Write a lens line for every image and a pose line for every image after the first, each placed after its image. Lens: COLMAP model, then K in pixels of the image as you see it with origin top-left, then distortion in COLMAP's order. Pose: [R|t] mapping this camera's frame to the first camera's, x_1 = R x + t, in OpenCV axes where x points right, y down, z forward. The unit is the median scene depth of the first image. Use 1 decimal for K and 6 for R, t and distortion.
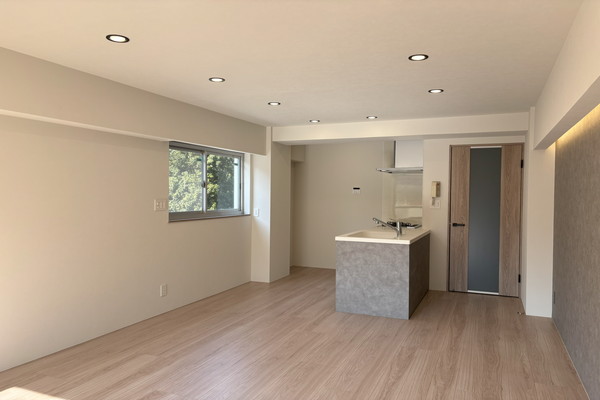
lens RADIAL K [[448.2, 0, 300.6], [0, 448.2, 200.6], [0, 0, 1]] dist [0.045438, -0.018644]
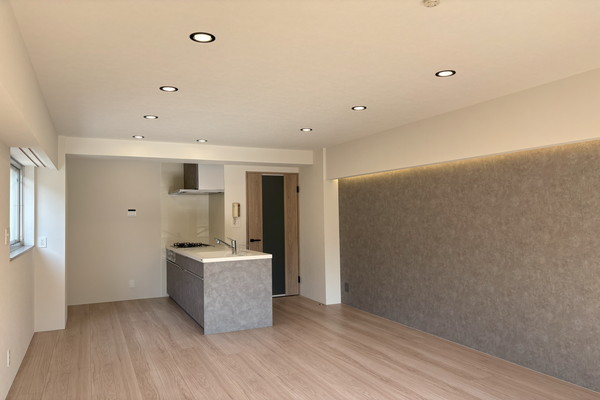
lens RADIAL K [[448.2, 0, 299.1], [0, 448.2, 199.2], [0, 0, 1]] dist [0.045438, -0.018644]
pose [[0.668453, 0.005758, 0.743732, -0.528688], [0.032920, 0.998761, -0.037320, -0.006692], [-0.743025, 0.049430, 0.667435, 0.179849]]
